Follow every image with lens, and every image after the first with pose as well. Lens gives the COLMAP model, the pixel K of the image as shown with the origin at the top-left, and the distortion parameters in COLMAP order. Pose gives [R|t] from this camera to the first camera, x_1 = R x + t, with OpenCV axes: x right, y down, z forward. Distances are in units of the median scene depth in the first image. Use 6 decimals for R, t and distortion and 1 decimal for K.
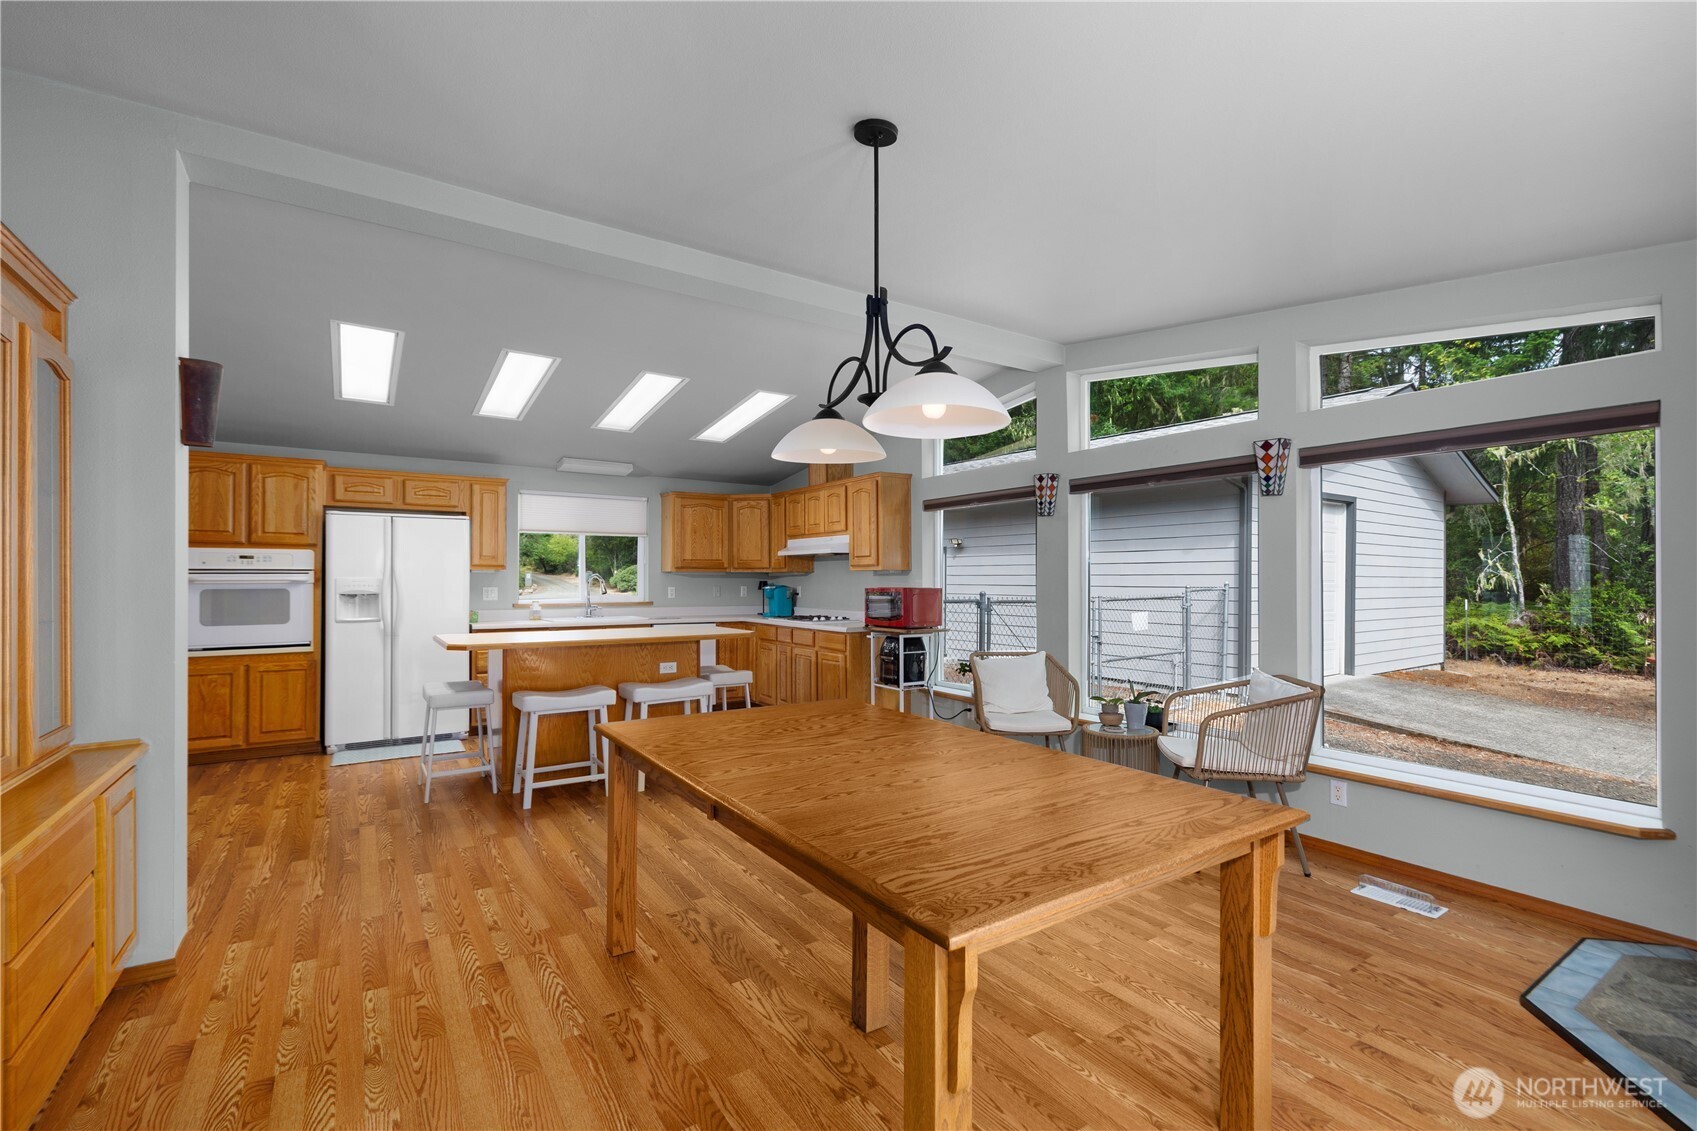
lens RADIAL K [[731.1, 0, 842.8], [0, 731.1, 569.8], [0, 0, 1]] dist [-0.000974, -0.000072]
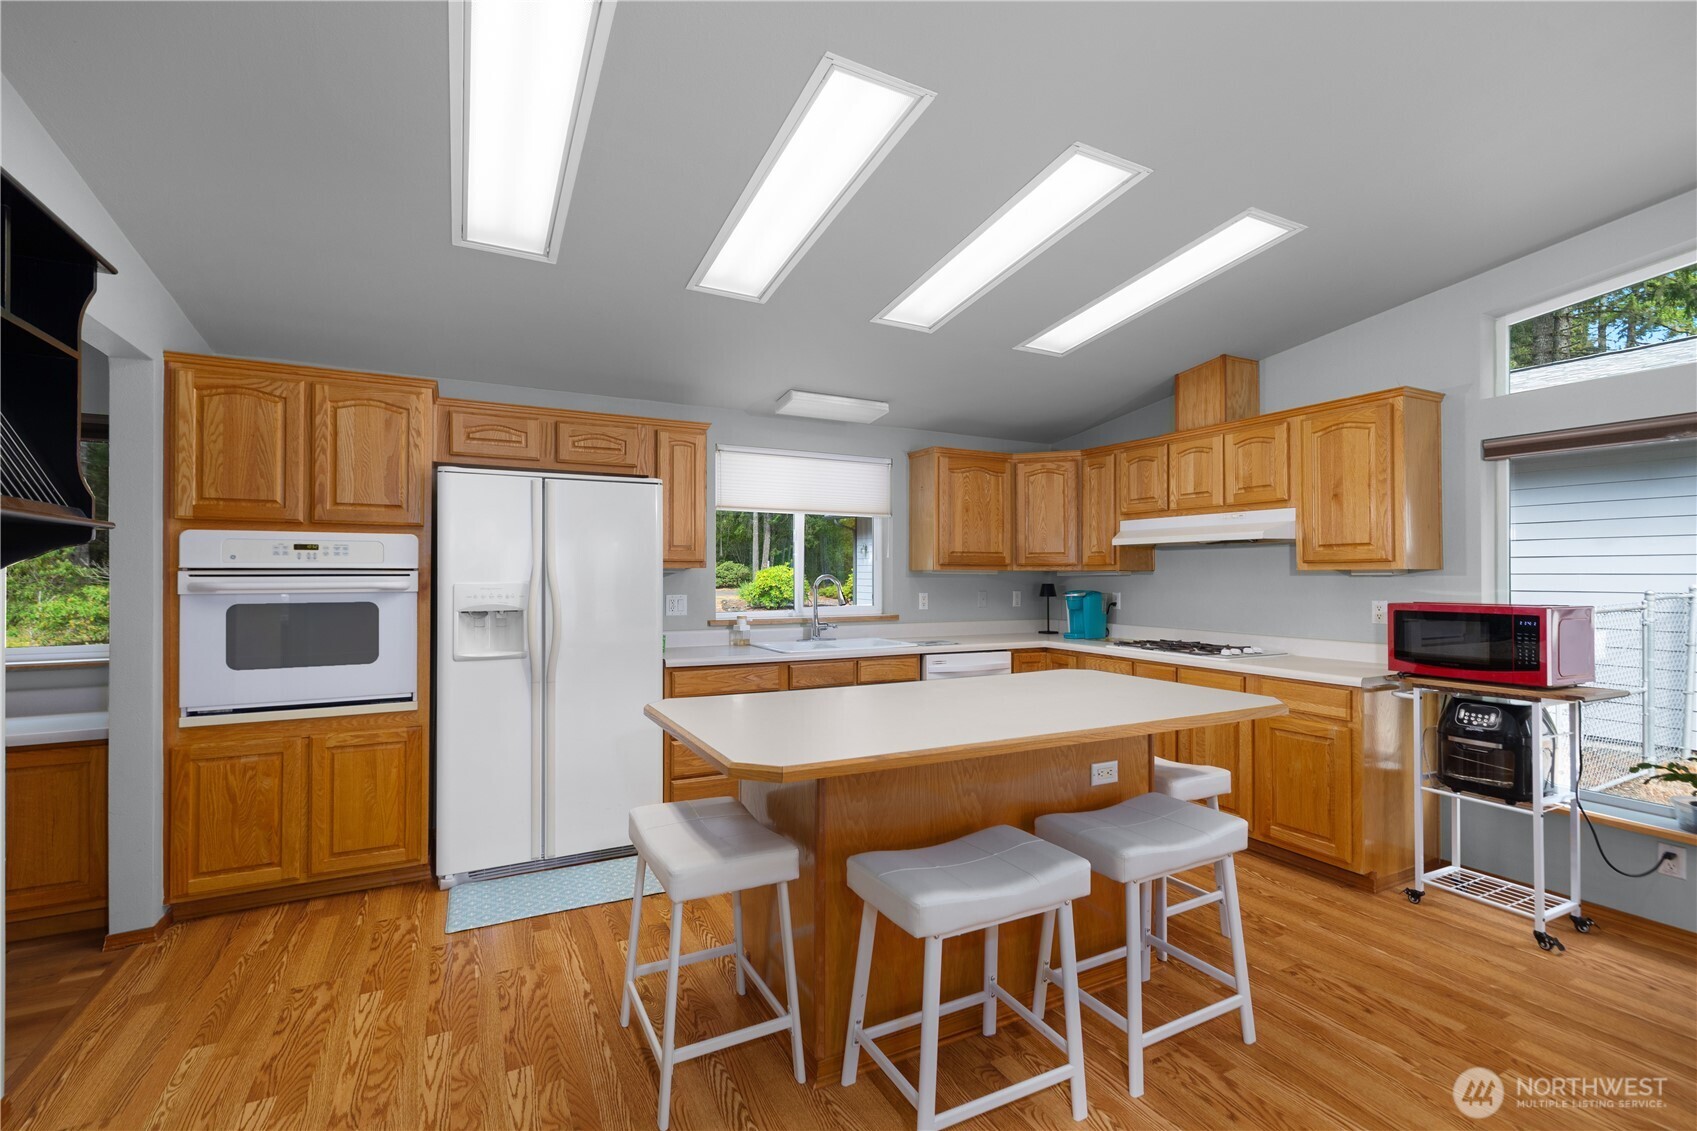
lens RADIAL K [[731.1, 0, 851.0], [0, 731.1, 567.8], [0, 0, 1]] dist [-0.000974, -0.000072]
pose [[0.994965, -0.000471, -0.100223, -0.319886], [0.000709, 0.999997, 0.002344, -0.002194], [0.100221, -0.002403, 0.994962, 0.451831]]
